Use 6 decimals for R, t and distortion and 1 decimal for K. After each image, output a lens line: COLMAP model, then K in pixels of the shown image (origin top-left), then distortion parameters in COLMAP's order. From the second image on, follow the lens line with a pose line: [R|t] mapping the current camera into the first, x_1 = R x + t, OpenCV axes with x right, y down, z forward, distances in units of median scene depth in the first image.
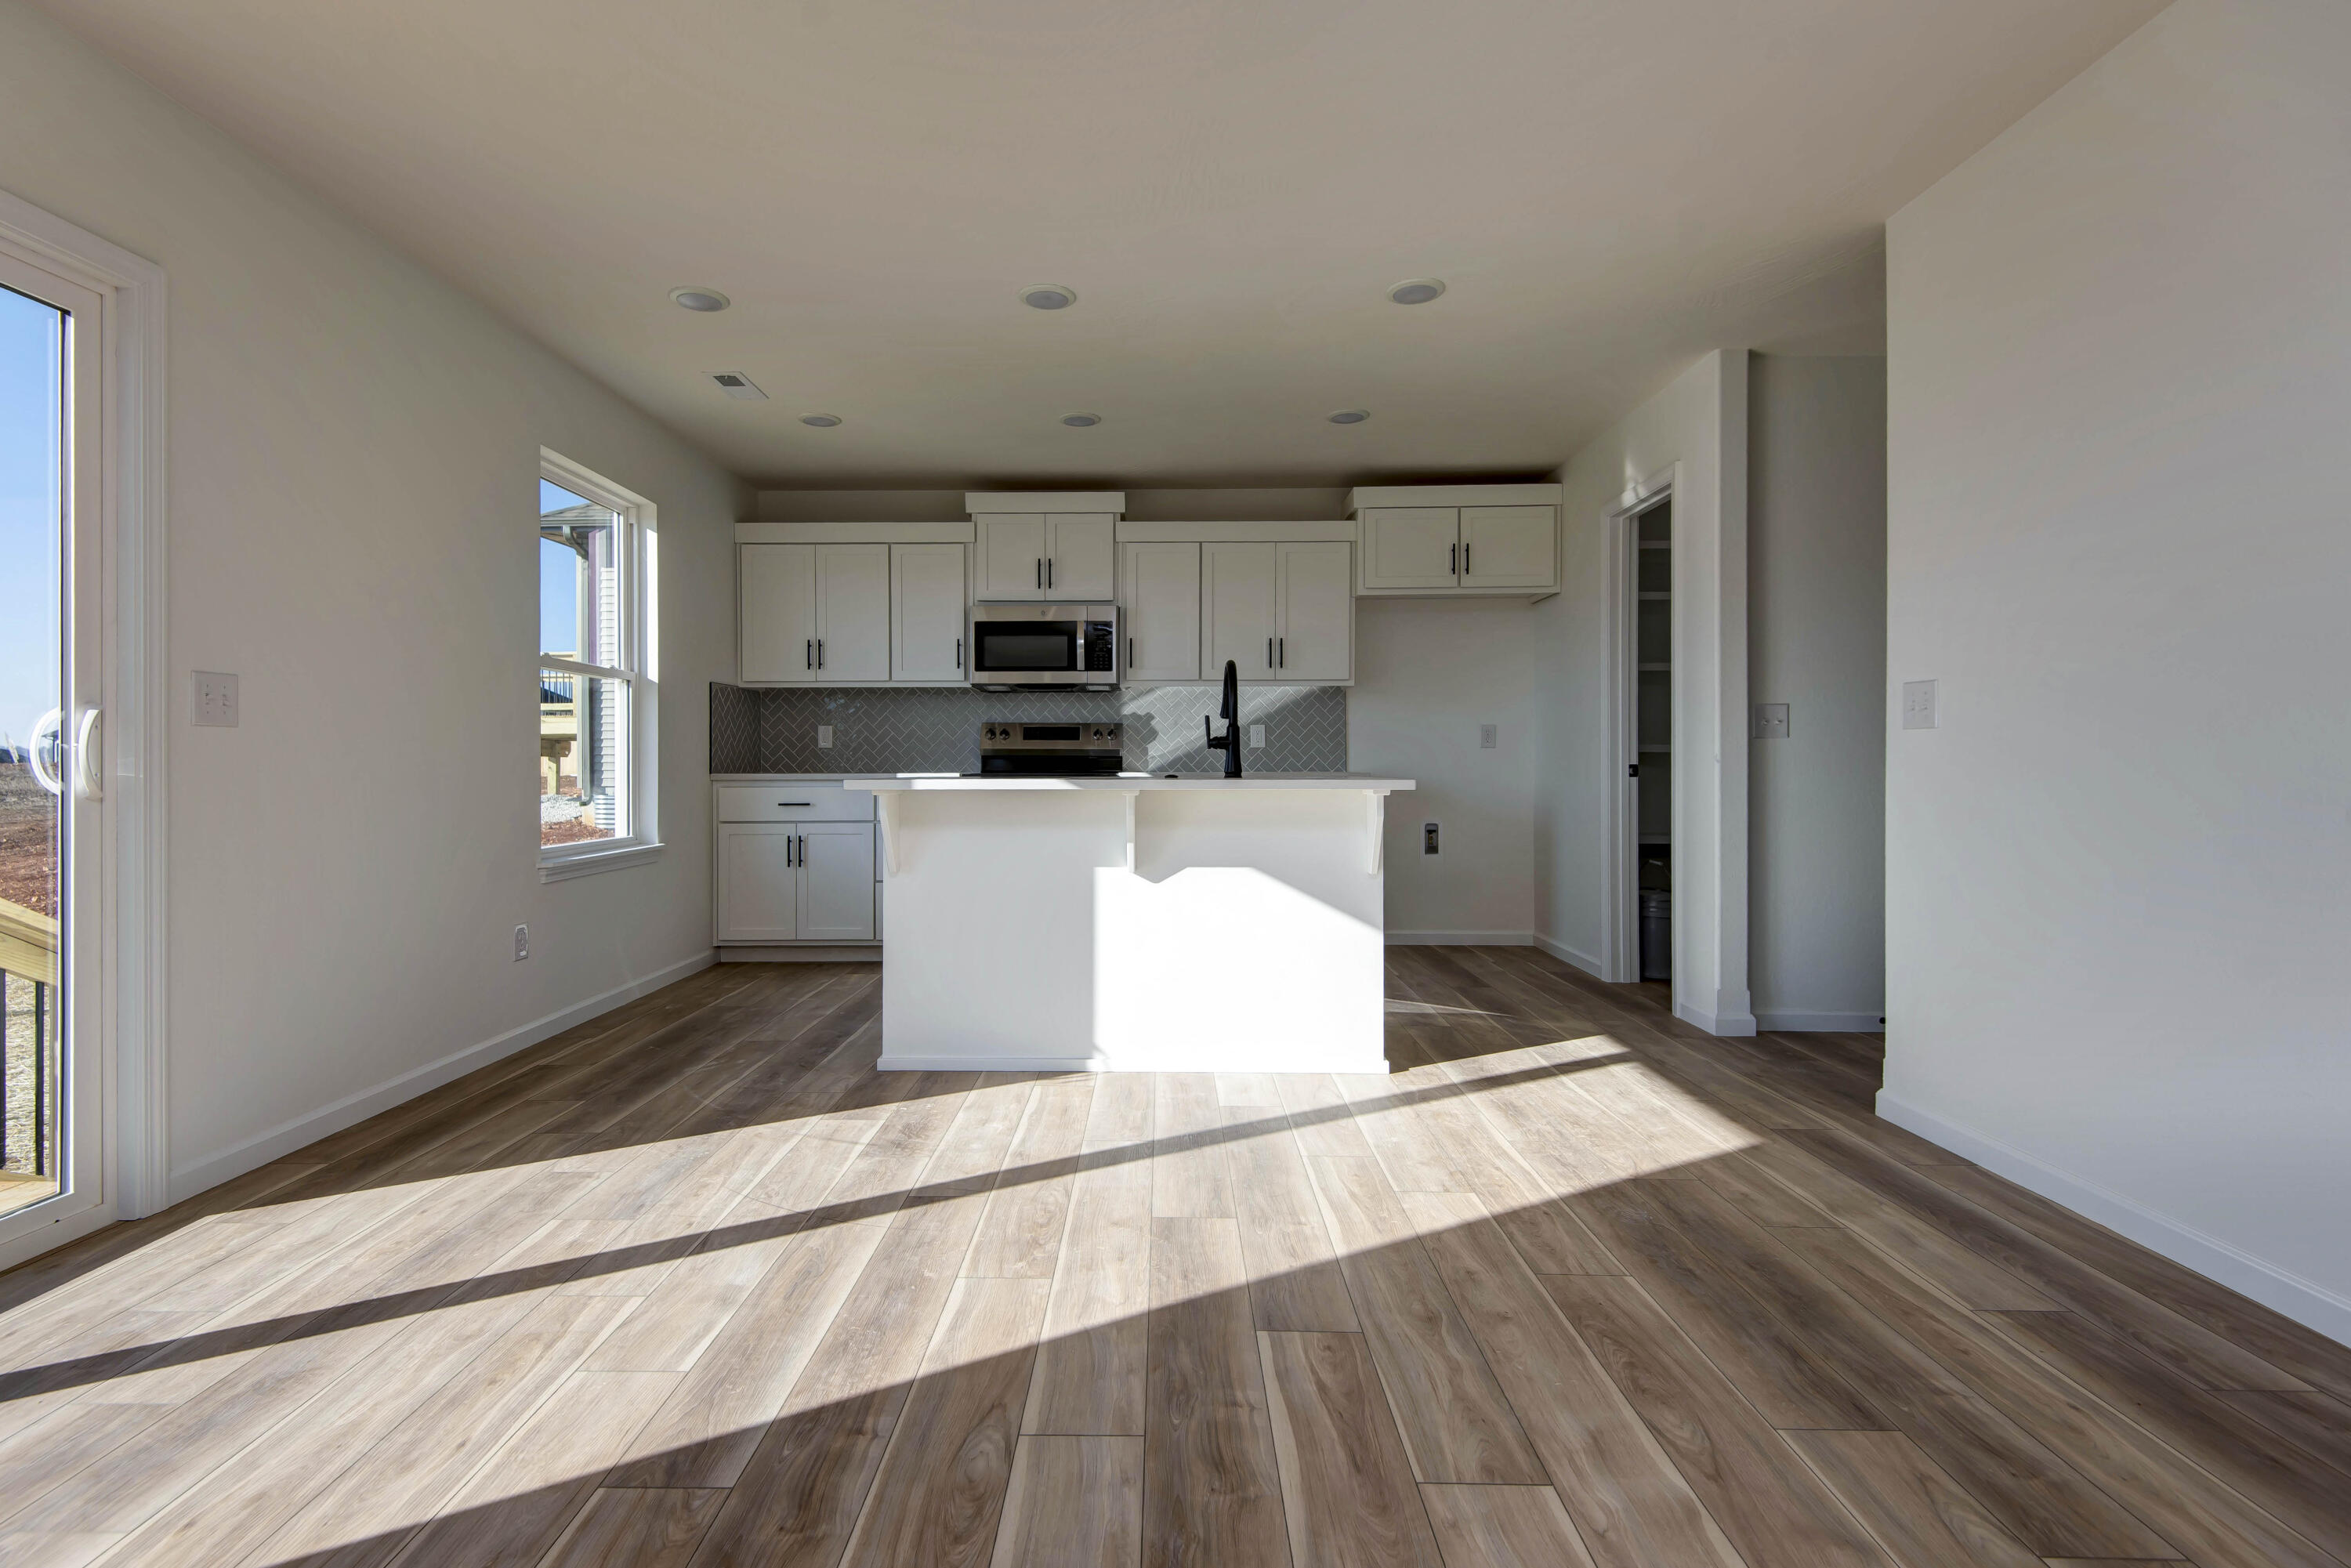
lens RADIAL K [[1081.2, 0, 1161.6], [0, 1081.2, 768.4], [0, 0, 1]] dist [0.019348, -0.001493]
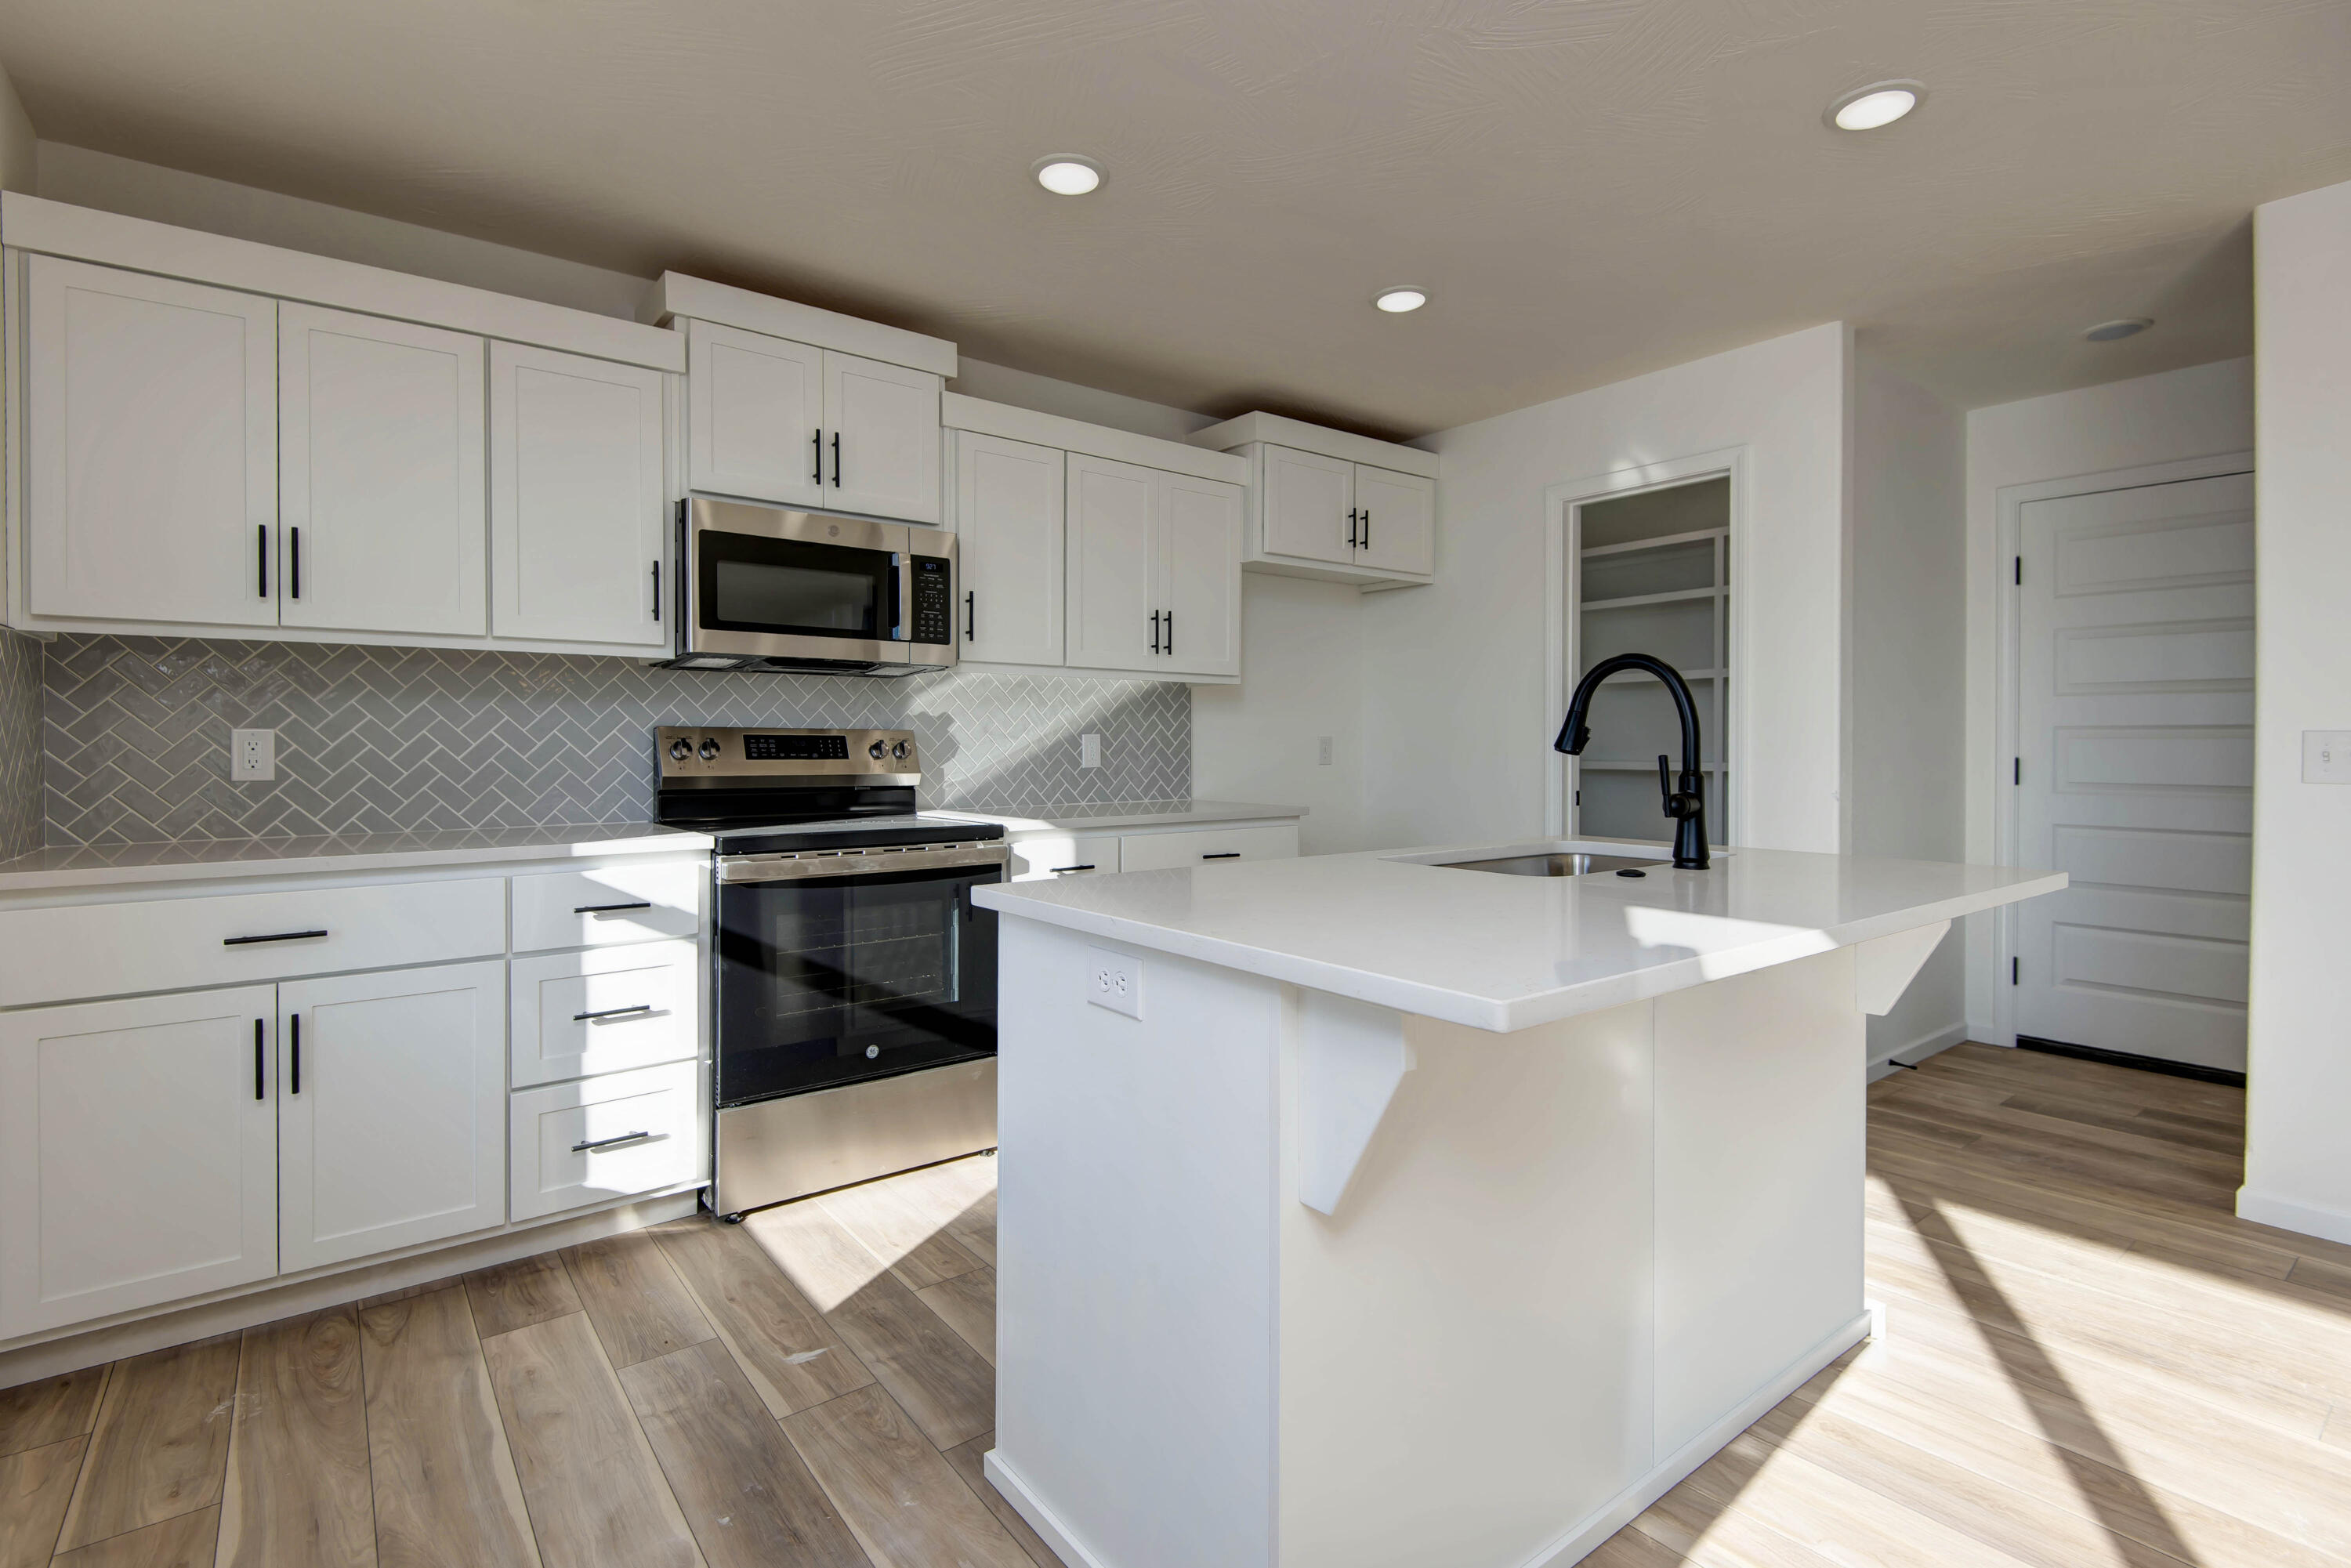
lens RADIAL K [[1081.2, 0, 1157.8], [0, 1081.2, 747.1], [0, 0, 1]] dist [0.019348, -0.001493]
pose [[0.783985, -0.000635, 0.620779, -0.319288], [0.000972, 1.000000, -0.000205, -0.033773], [-0.620779, 0.000764, 0.783985, 0.468922]]
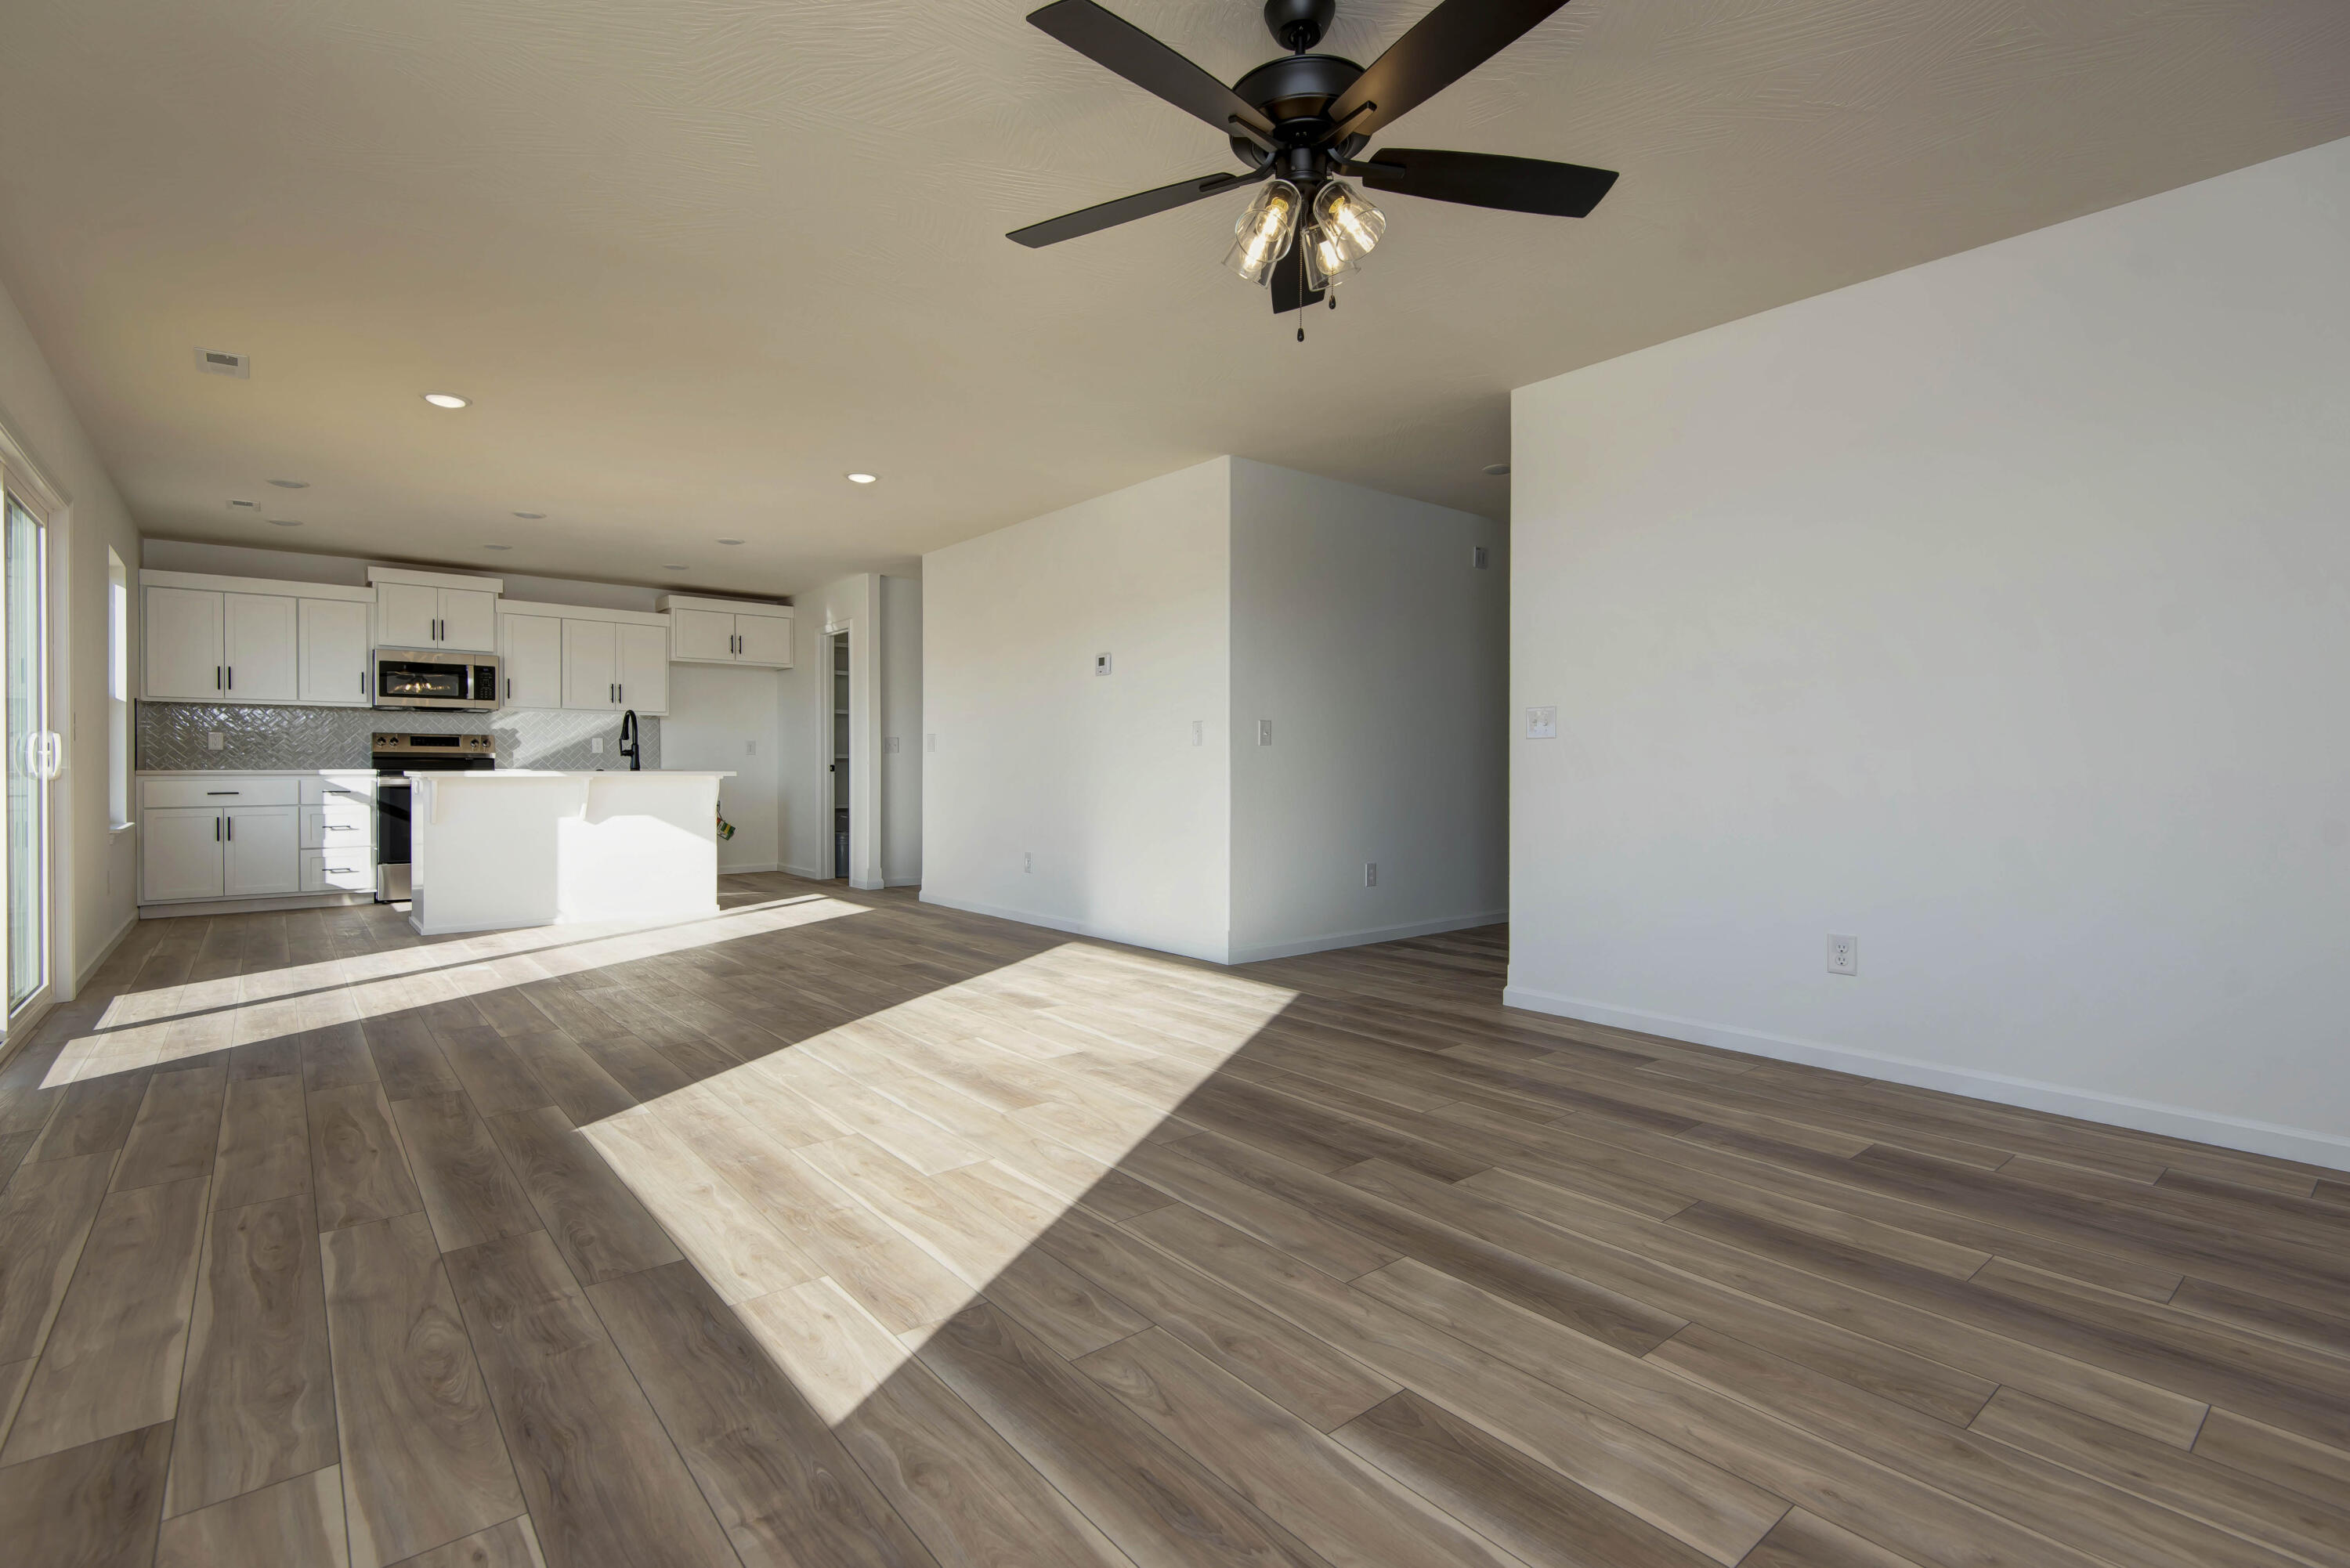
lens RADIAL K [[1080.7, 0, 1128.6], [0, 1080.7, 771.4], [0, 0, 1]] dist [0.019348, -0.001493]
pose [[0.780699, -0.000486, 0.624907, -0.296499], [-0.000167, 1.000000, 0.000986, 0.005089], [-0.624907, -0.000874, 0.780698, -0.694124]]
